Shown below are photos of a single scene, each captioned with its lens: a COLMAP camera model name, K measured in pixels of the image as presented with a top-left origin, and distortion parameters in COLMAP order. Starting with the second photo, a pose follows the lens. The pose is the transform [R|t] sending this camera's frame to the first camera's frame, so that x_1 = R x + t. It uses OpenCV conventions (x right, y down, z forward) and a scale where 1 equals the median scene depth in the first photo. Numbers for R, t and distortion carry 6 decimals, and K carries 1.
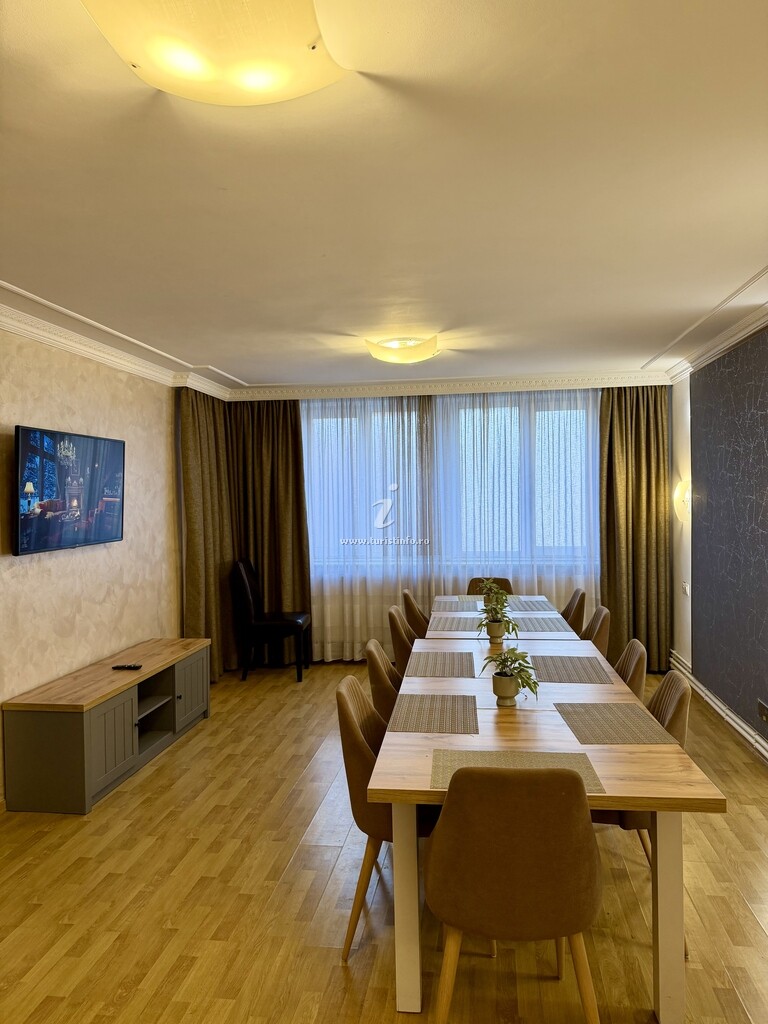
lens RADIAL K [[719.7, 0, 384.0], [0, 719.7, 512.0], [0, 0, 1]] dist [0.116941, -0.161011]
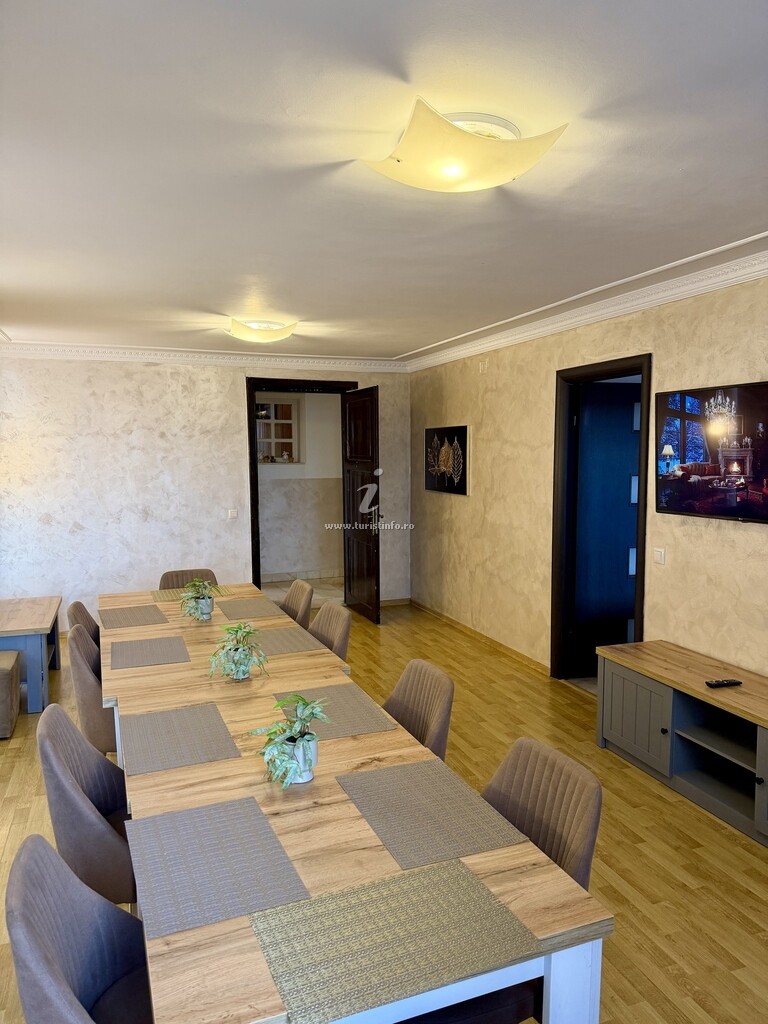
lens RADIAL K [[719.7, 0, 384.0], [0, 719.7, 512.0], [0, 0, 1]] dist [0.116941, -0.161011]
pose [[-0.881439, 0.061189, -0.468318, 0.326397], [0.006527, 0.993055, 0.117466, -0.062881], [0.472253, 0.100482, -0.875717, 1.534852]]
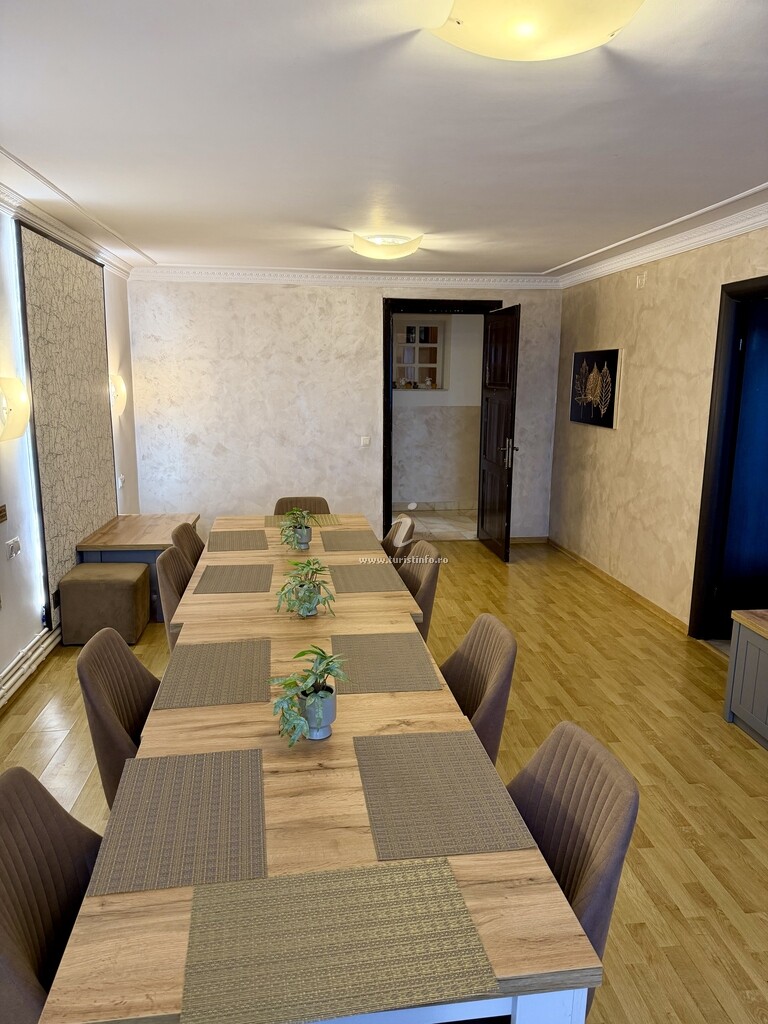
lens RADIAL K [[719.7, 0, 384.0], [0, 719.7, 512.0], [0, 0, 1]] dist [0.116941, -0.161011]
pose [[-0.968043, 0.055068, -0.244663, 0.226957], [0.000712, 0.976193, 0.216901, -0.063700], [0.250782, 0.209796, -0.945036, 1.512191]]
